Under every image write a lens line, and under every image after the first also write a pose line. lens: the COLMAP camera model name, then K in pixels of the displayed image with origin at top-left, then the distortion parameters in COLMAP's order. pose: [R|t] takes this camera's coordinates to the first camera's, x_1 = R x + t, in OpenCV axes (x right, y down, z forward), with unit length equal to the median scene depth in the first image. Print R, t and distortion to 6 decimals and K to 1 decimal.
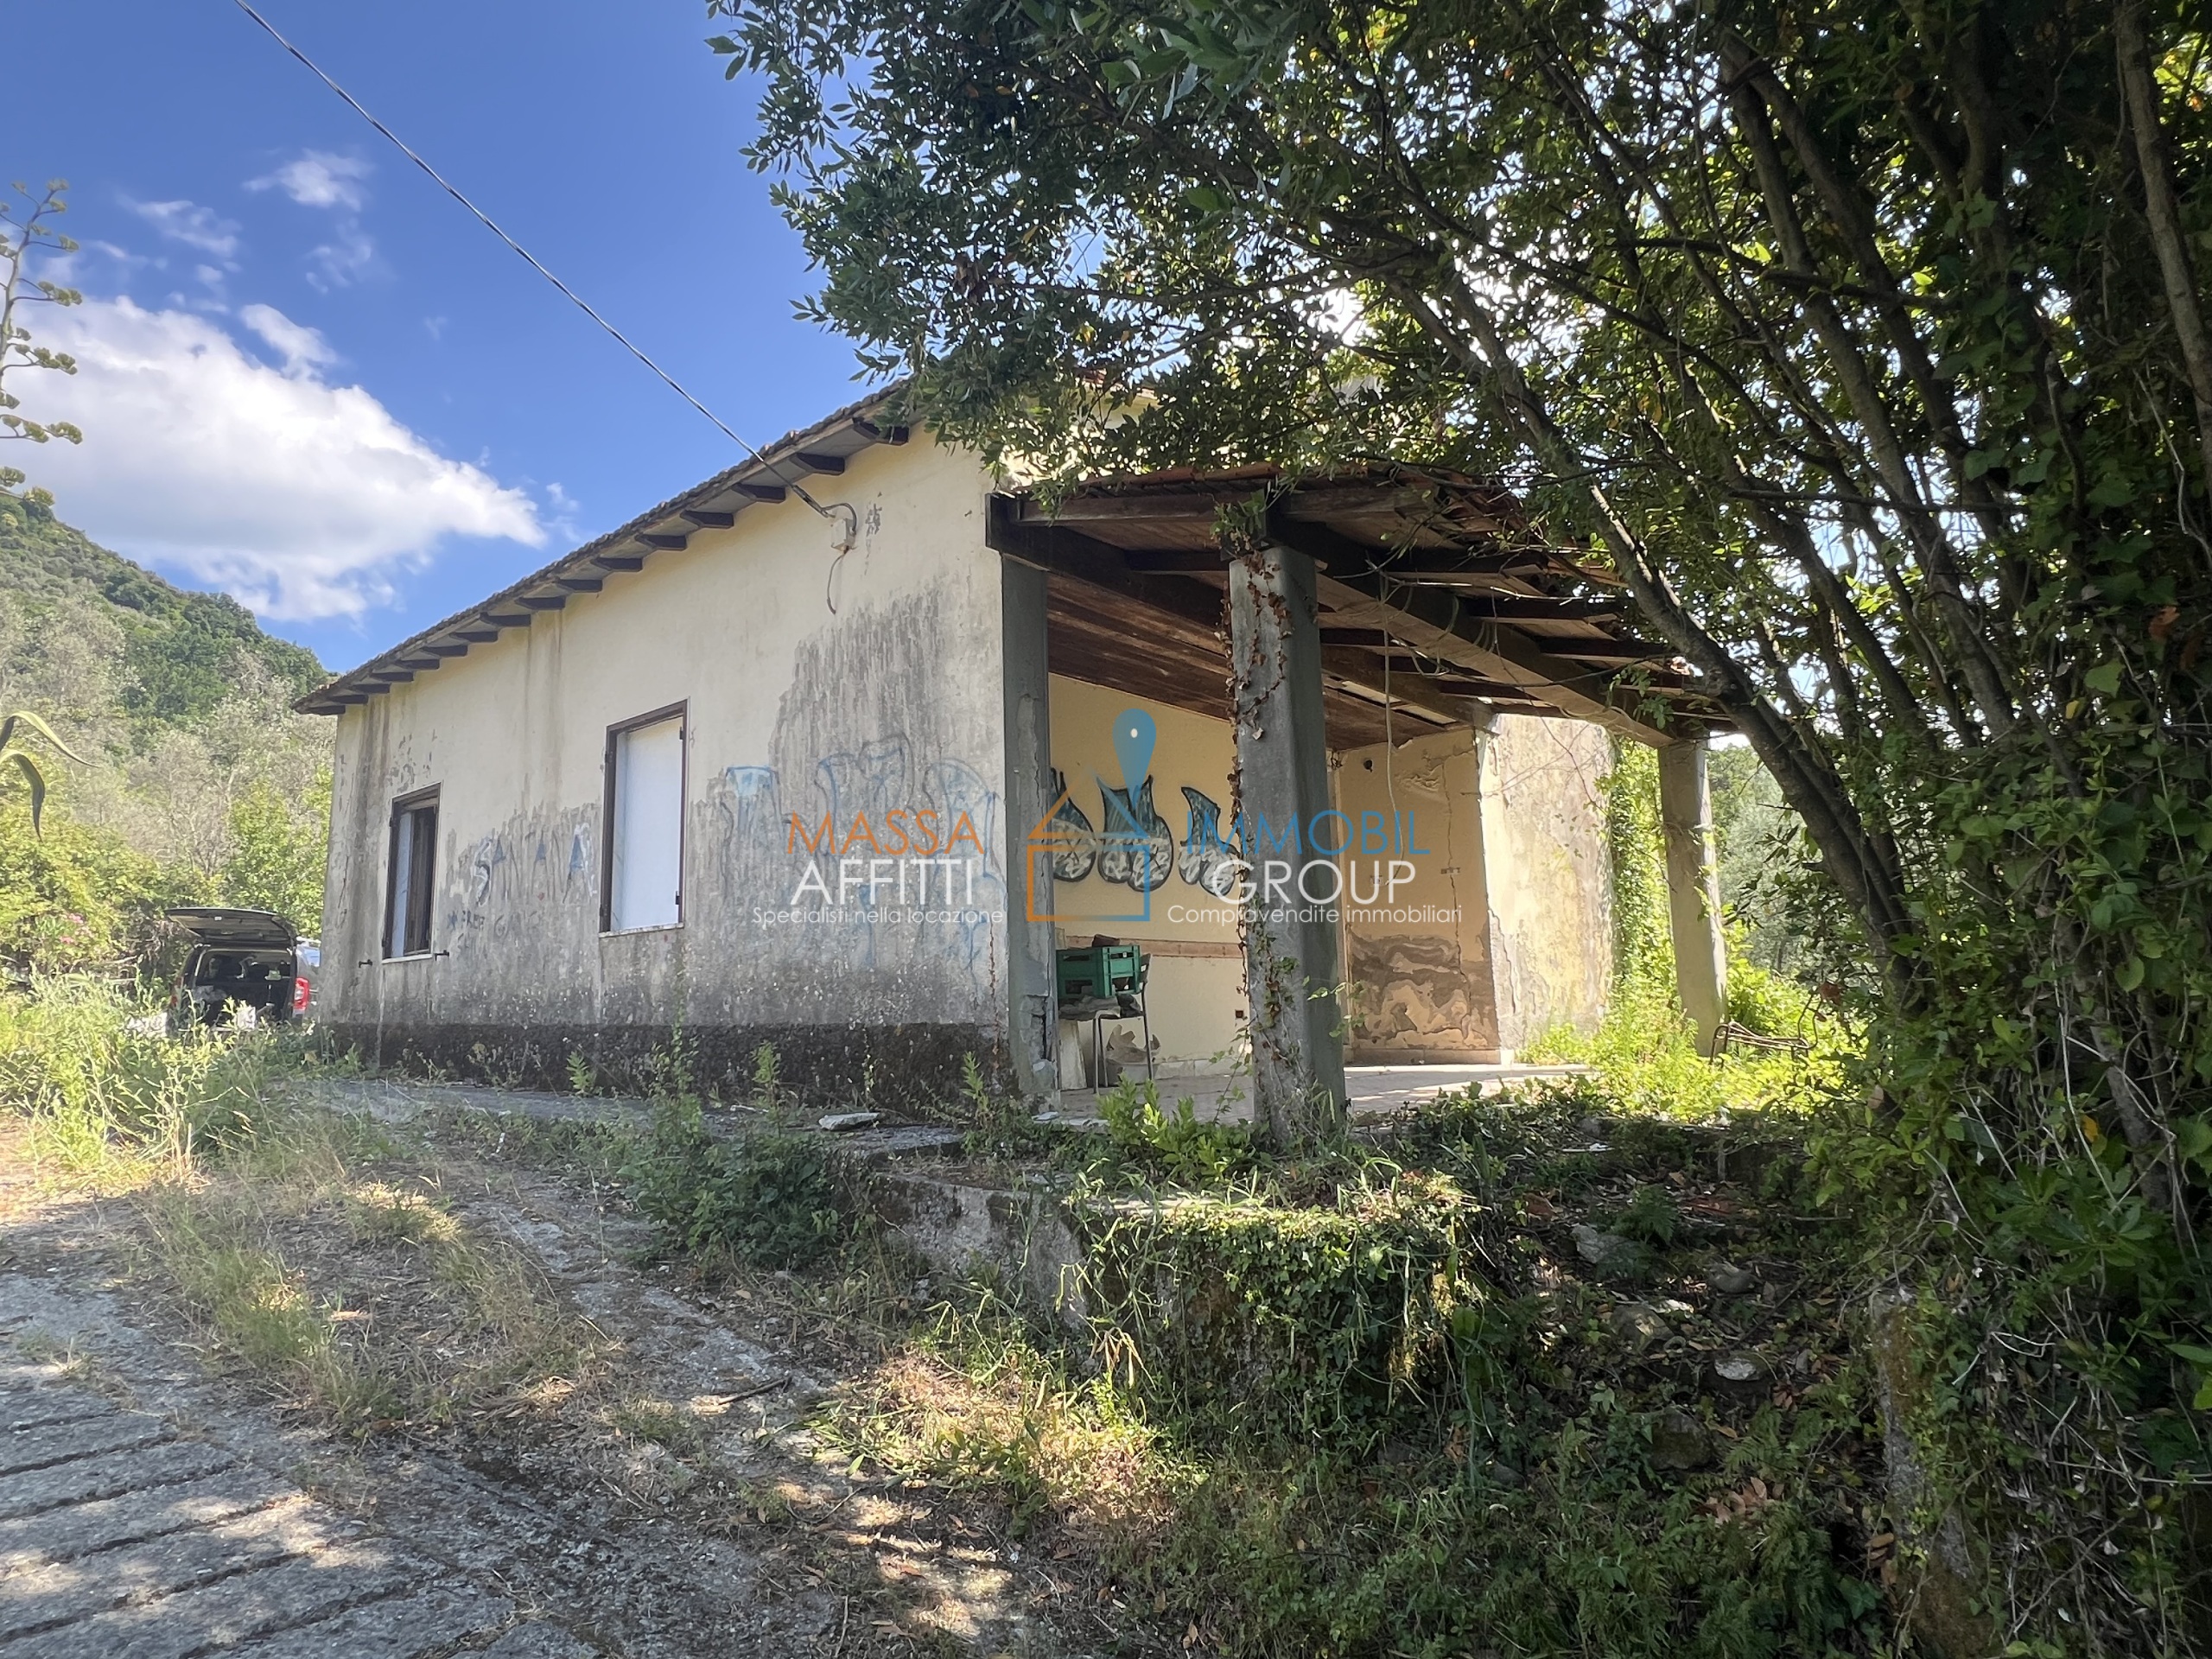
lens RADIAL K [[1204.4, 0, 1106.0], [0, 1204.4, 829.5], [0, 0, 1]] dist [0.002590, -0.000185]
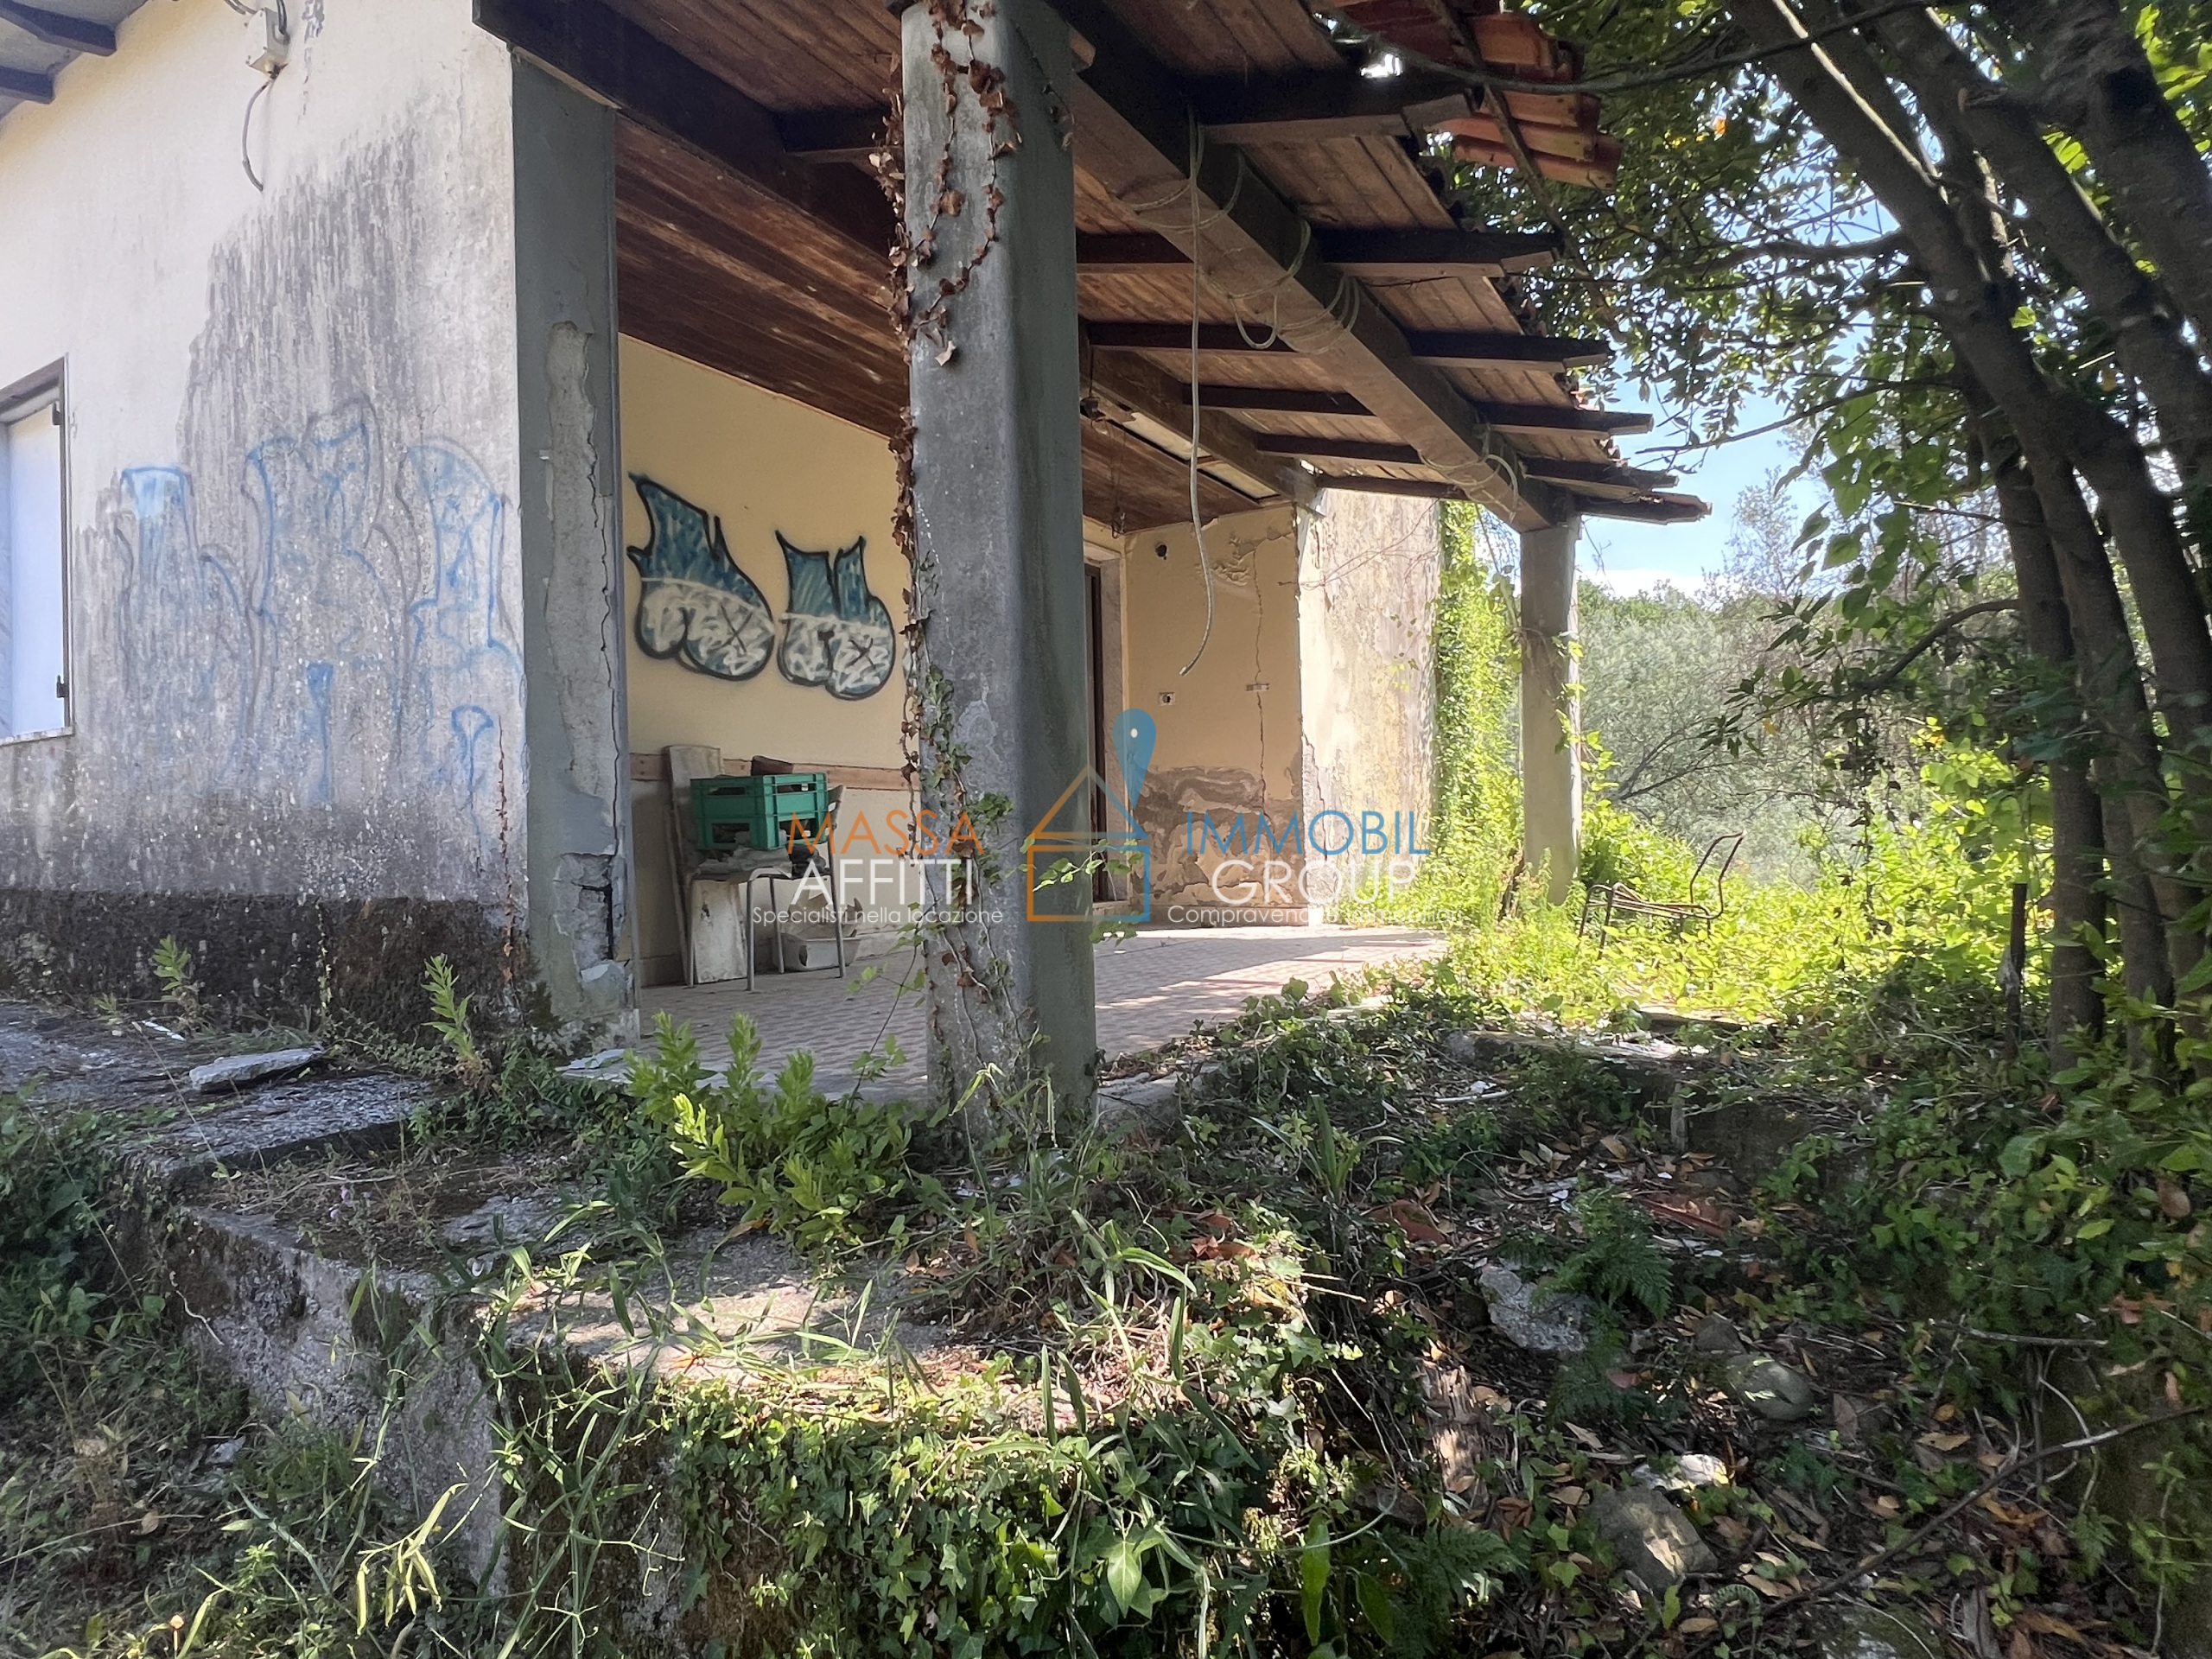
lens RADIAL K [[1204.4, 0, 1106.0], [0, 1204.4, 829.5], [0, 0, 1]] dist [0.002590, -0.000185]
pose [[0.985439, 0.004944, 0.169960, 0.079786], [-0.028200, 0.990486, 0.134691, 0.036008], [-0.167677, -0.137523, 0.976203, 0.346303]]
